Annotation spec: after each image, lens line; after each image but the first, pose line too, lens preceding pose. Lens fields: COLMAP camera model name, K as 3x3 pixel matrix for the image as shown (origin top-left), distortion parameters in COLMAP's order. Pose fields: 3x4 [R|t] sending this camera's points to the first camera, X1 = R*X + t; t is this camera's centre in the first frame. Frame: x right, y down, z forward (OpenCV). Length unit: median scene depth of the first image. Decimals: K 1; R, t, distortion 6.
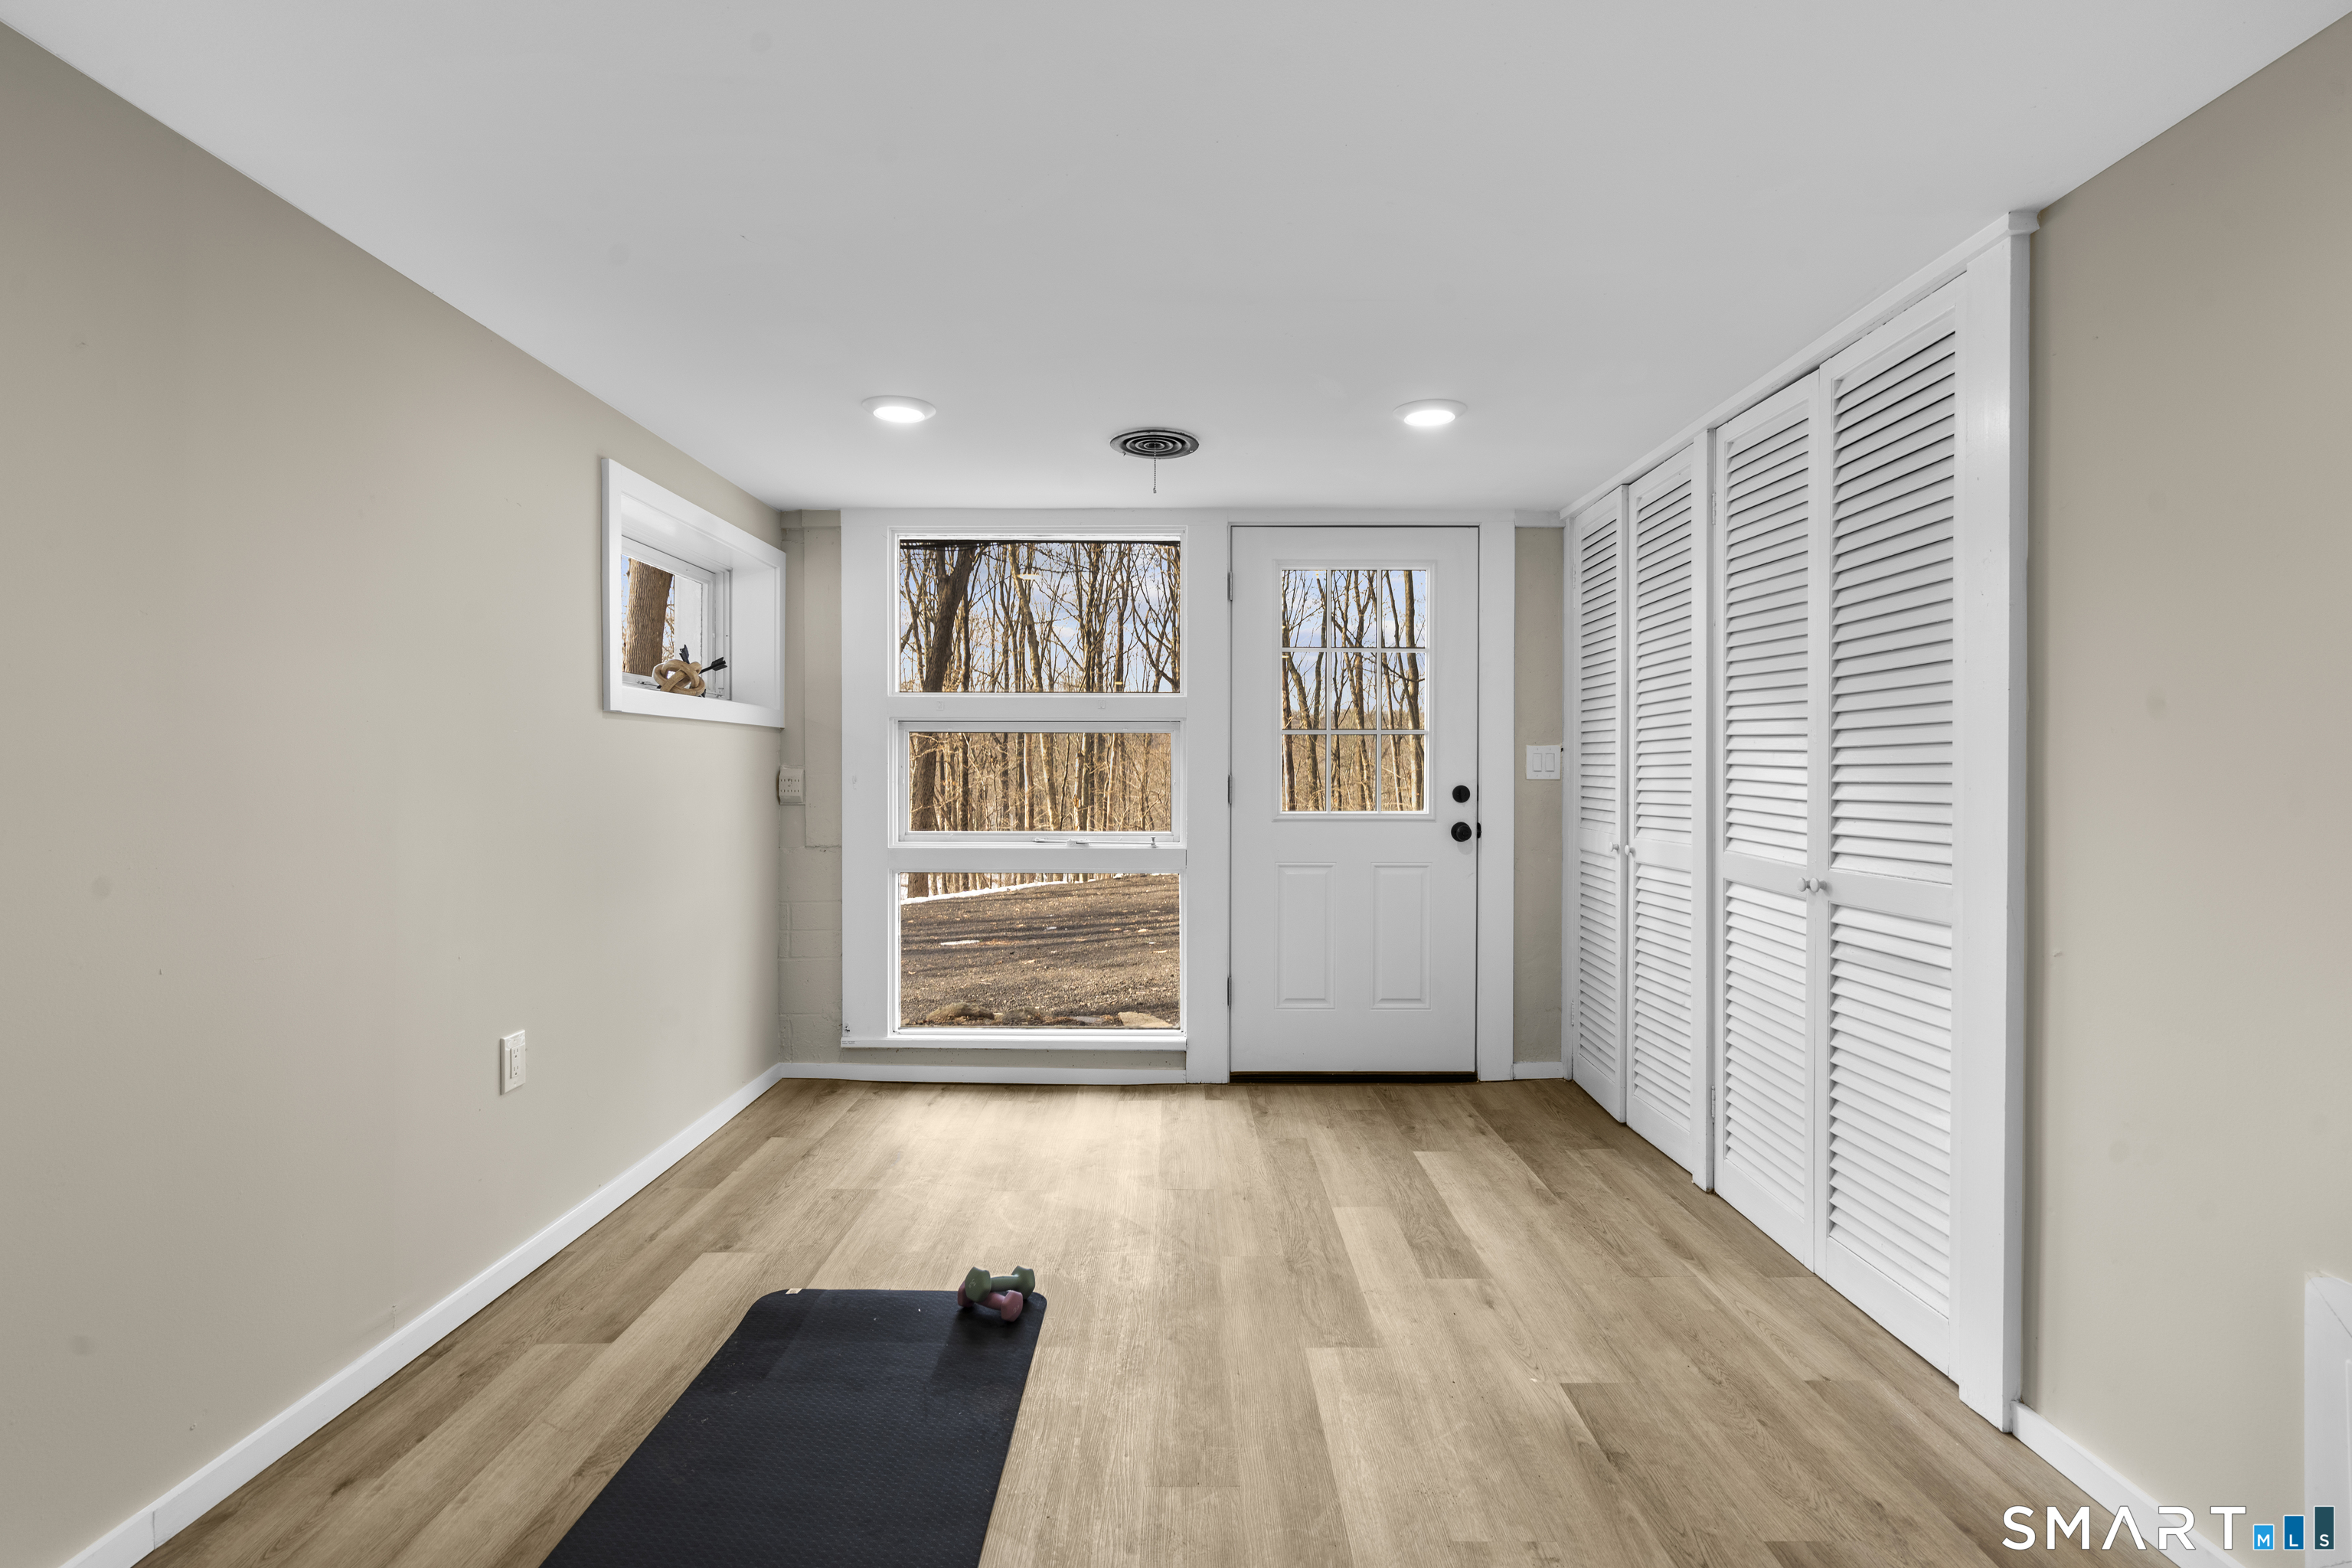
lens RADIAL K [[1061.8, 0, 1178.4], [0, 1061.8, 779.6], [0, 0, 1]] dist [-0.004736, 0.003243]
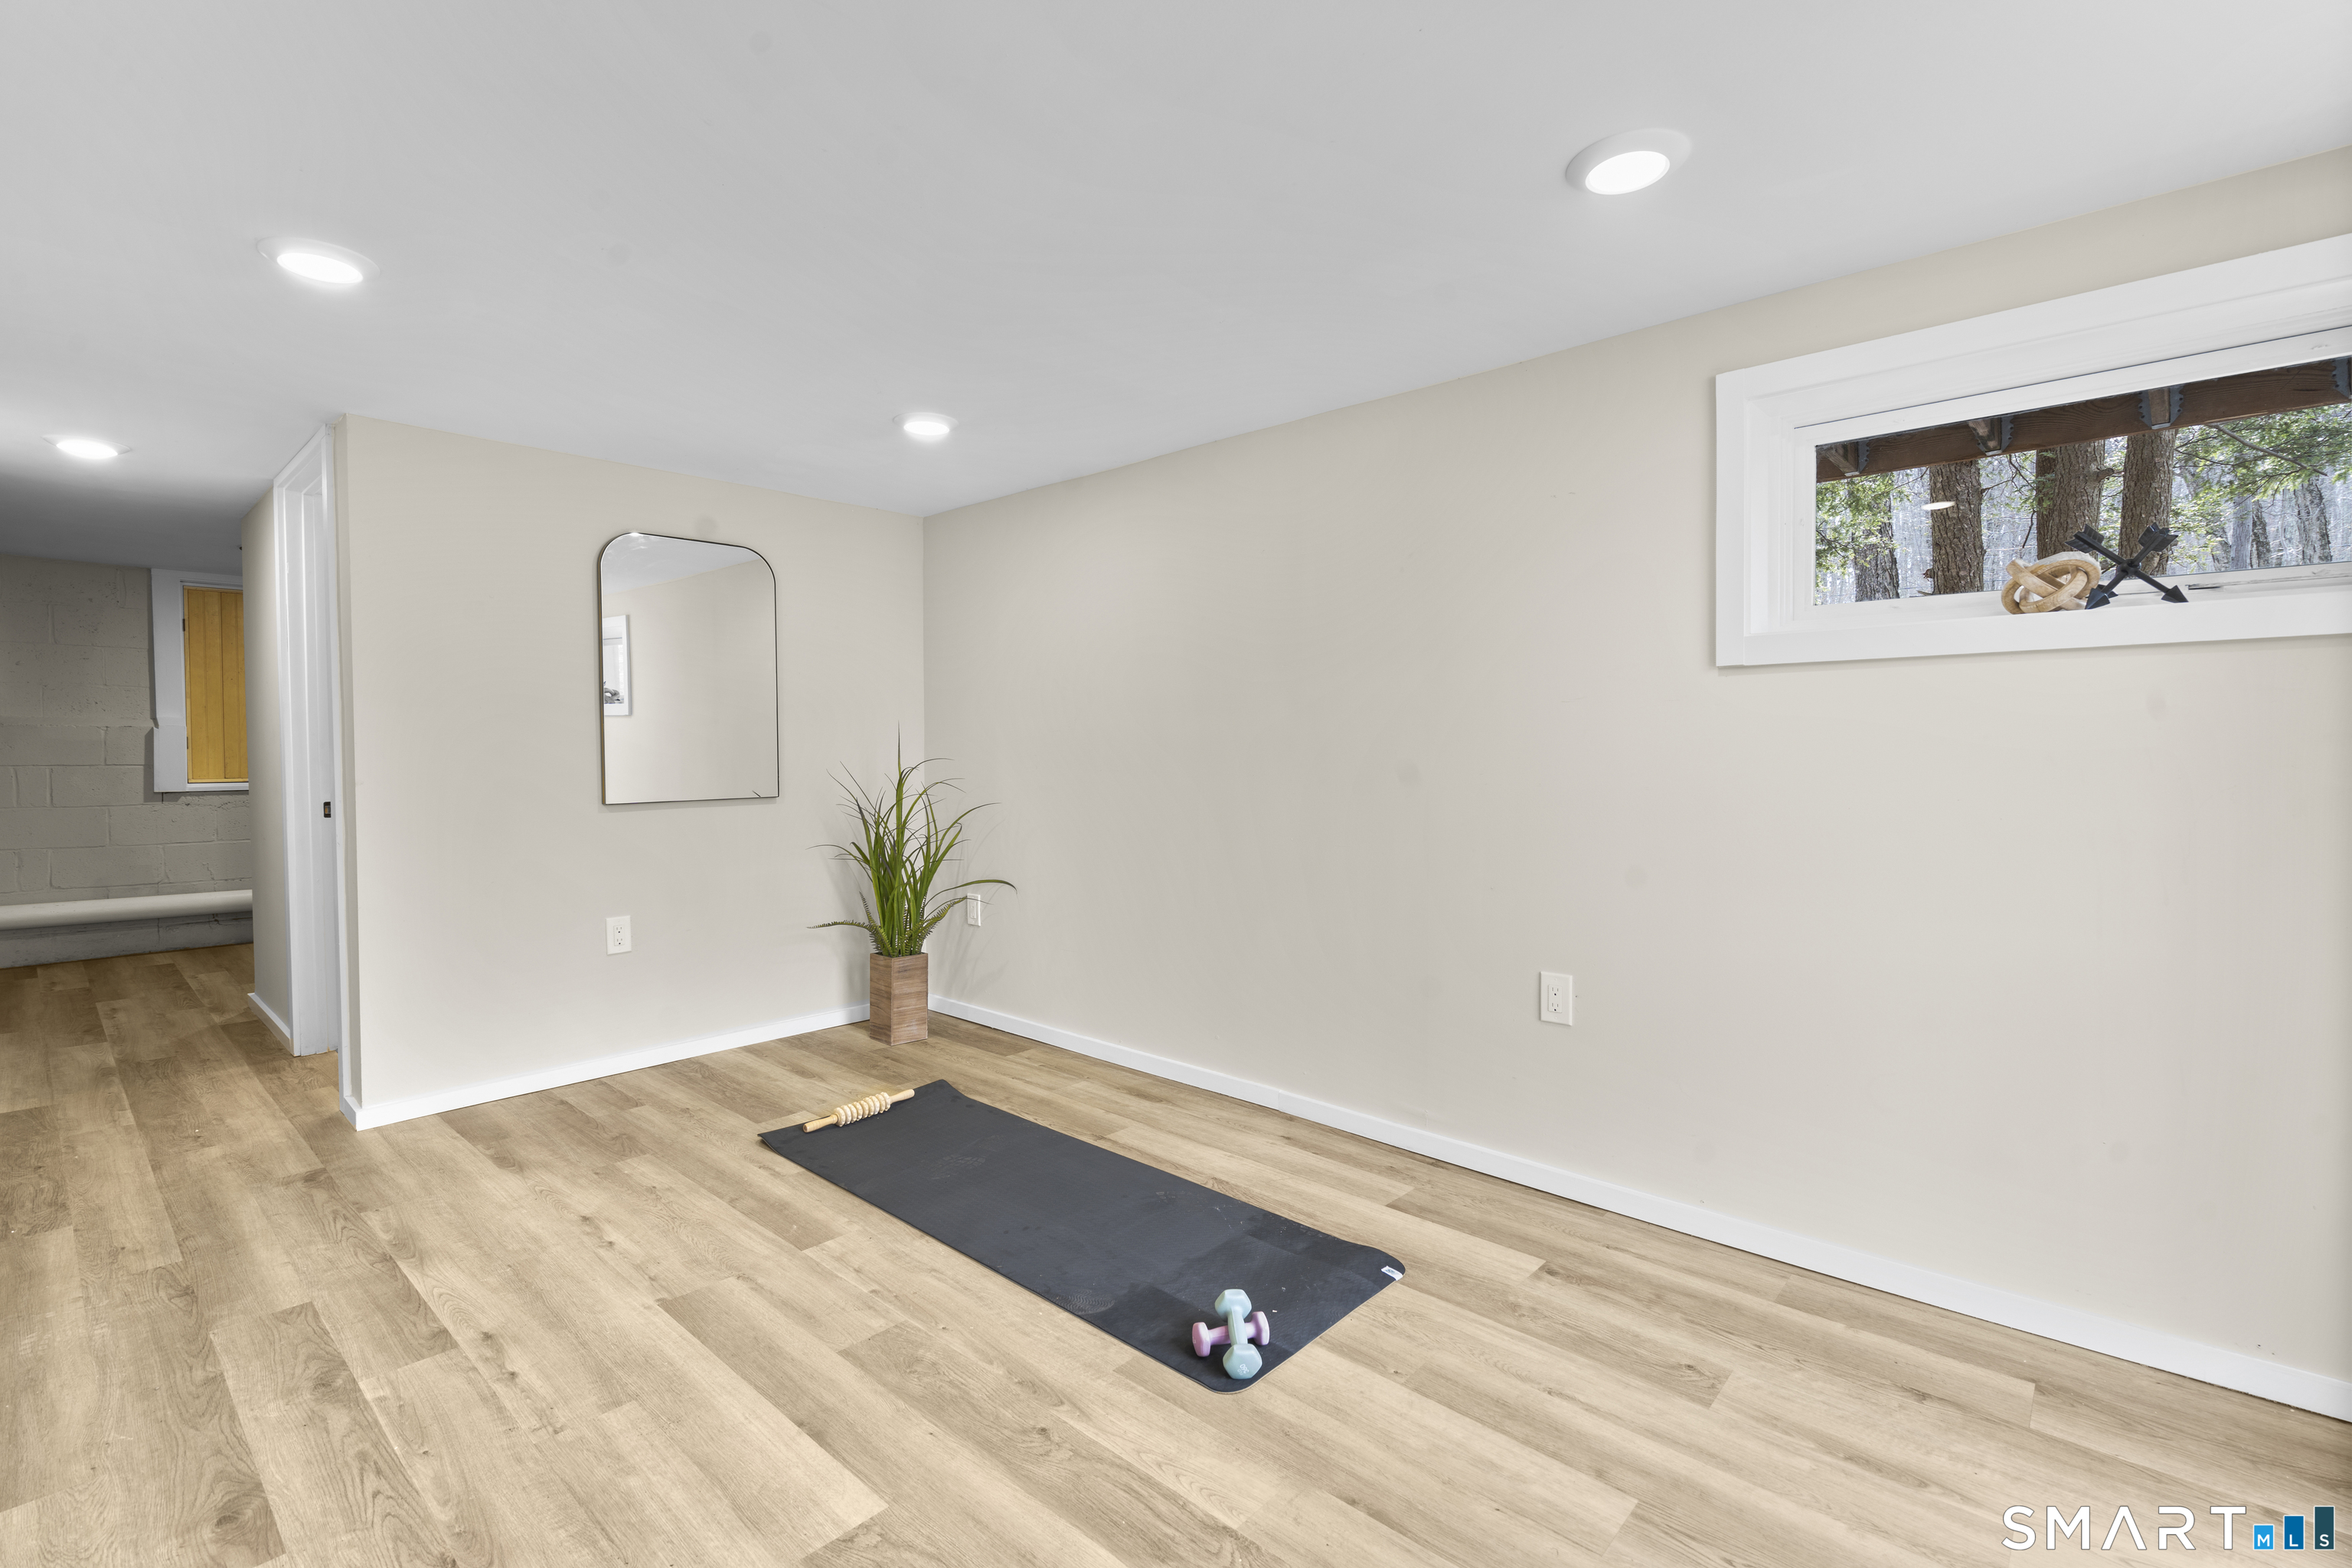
lens RADIAL K [[1061.8, 0, 1181.4], [0, 1061.8, 777.9], [0, 0, 1]] dist [-0.004736, 0.003243]
pose [[-0.668525, 0.021319, -0.743384, 0.532803], [-0.003235, 0.999496, 0.031573, -0.000973], [0.743683, 0.023512, -0.668119, 1.662175]]
